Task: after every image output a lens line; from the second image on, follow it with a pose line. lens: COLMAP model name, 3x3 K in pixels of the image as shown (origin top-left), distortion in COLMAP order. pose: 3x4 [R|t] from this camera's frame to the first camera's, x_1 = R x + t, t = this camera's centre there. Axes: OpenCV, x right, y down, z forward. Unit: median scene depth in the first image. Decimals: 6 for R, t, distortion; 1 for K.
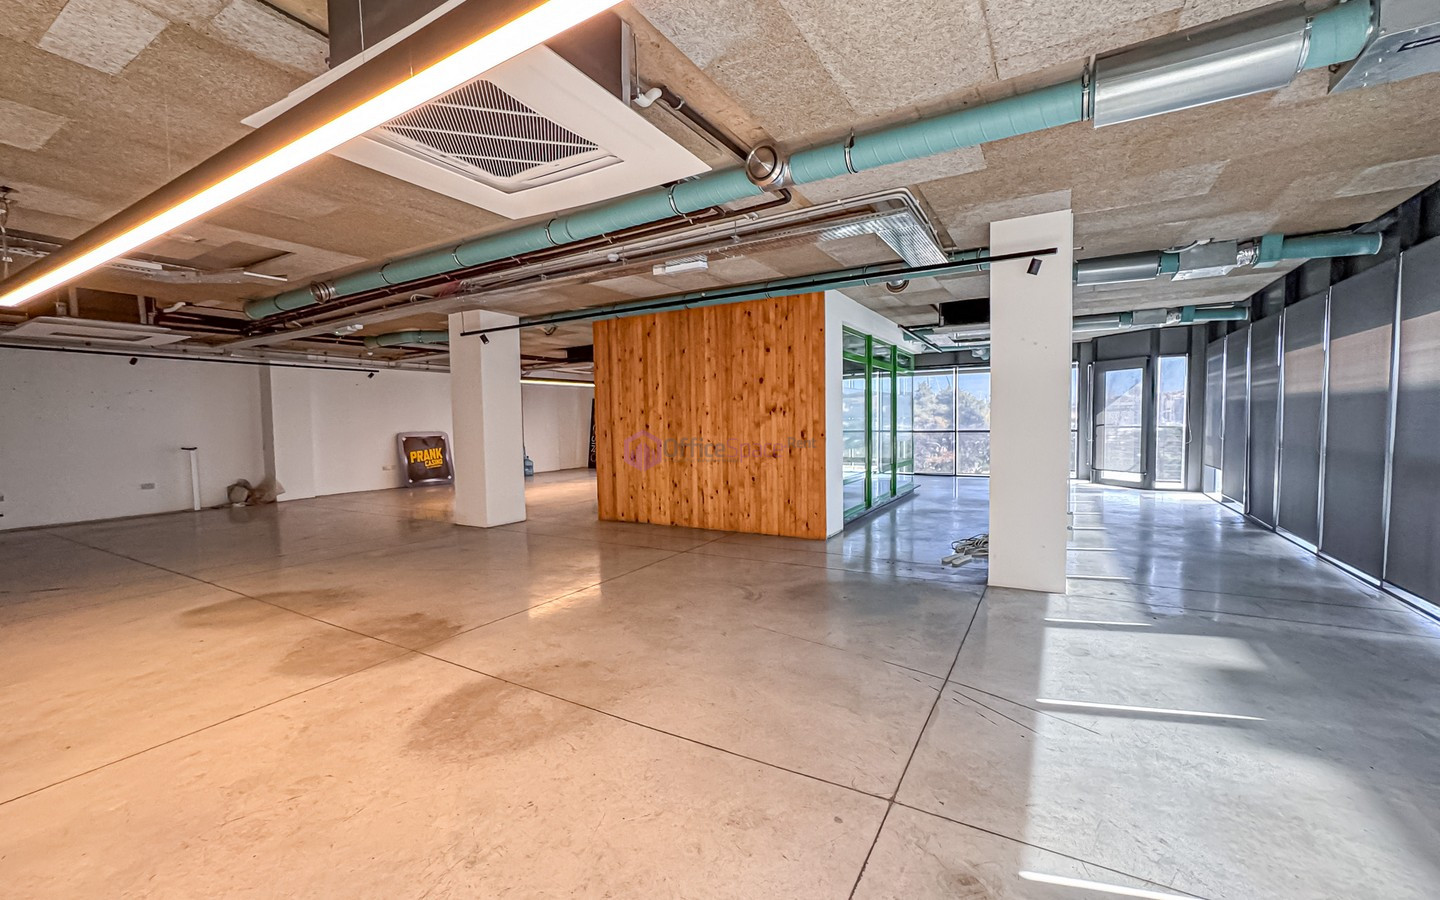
lens RADIAL K [[608.6, 0, 714.3], [0, 608.6, 456.5], [0, 0, 1]] dist [-0.009274, 0.013272]
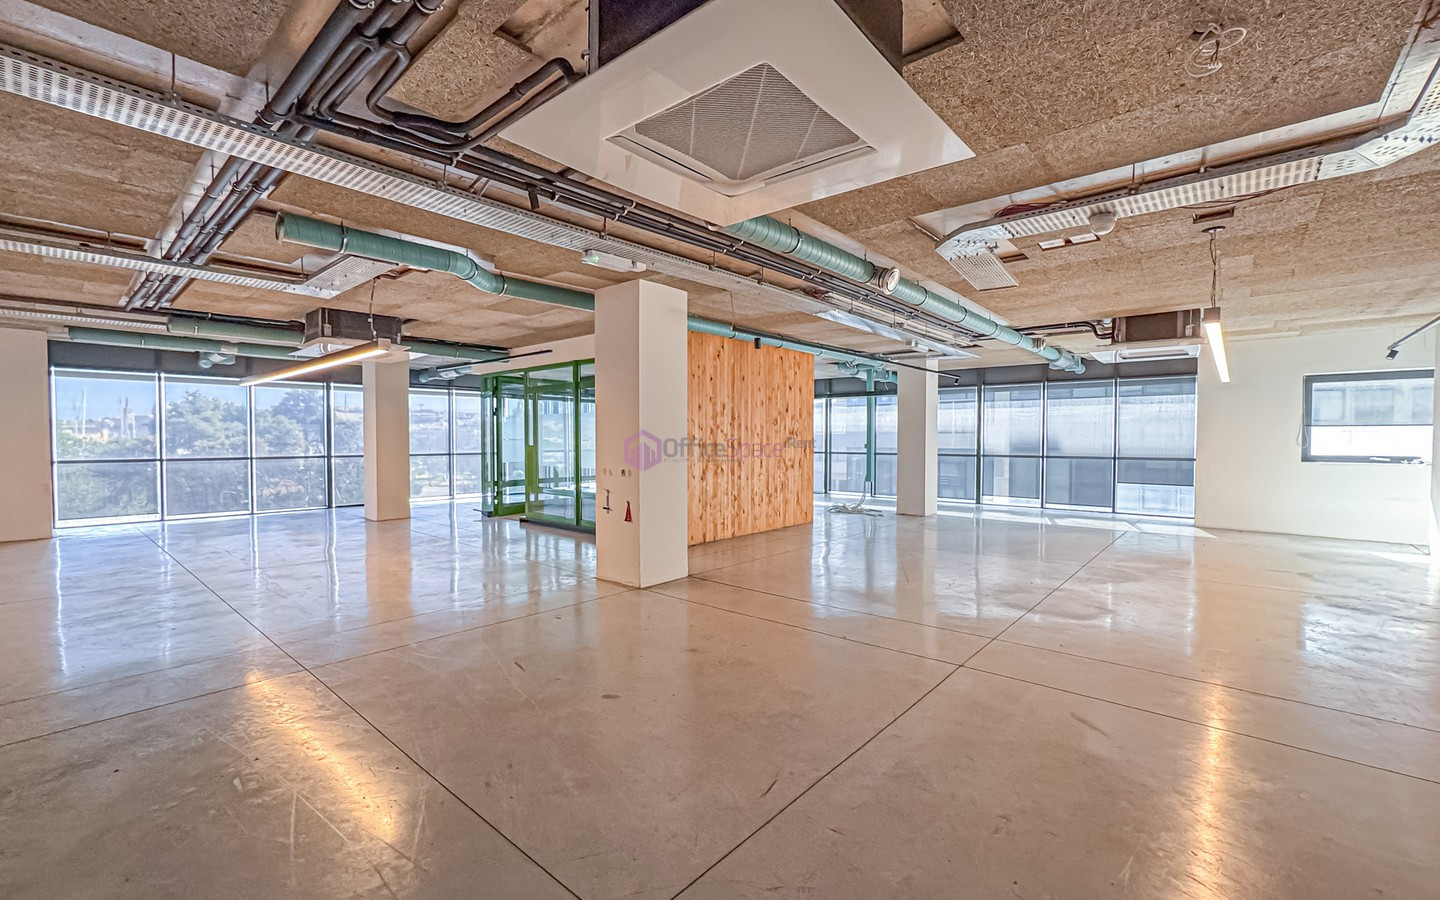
lens RADIAL K [[608.6, 0, 715.9], [0, 608.6, 449.5], [0, 0, 1]] dist [-0.009274, 0.013272]
pose [[0.164859, -0.004892, 0.986305, -1.171607], [0.056877, 0.998371, -0.004555, -0.039628], [-0.984676, 0.056849, 0.164869, 0.876318]]
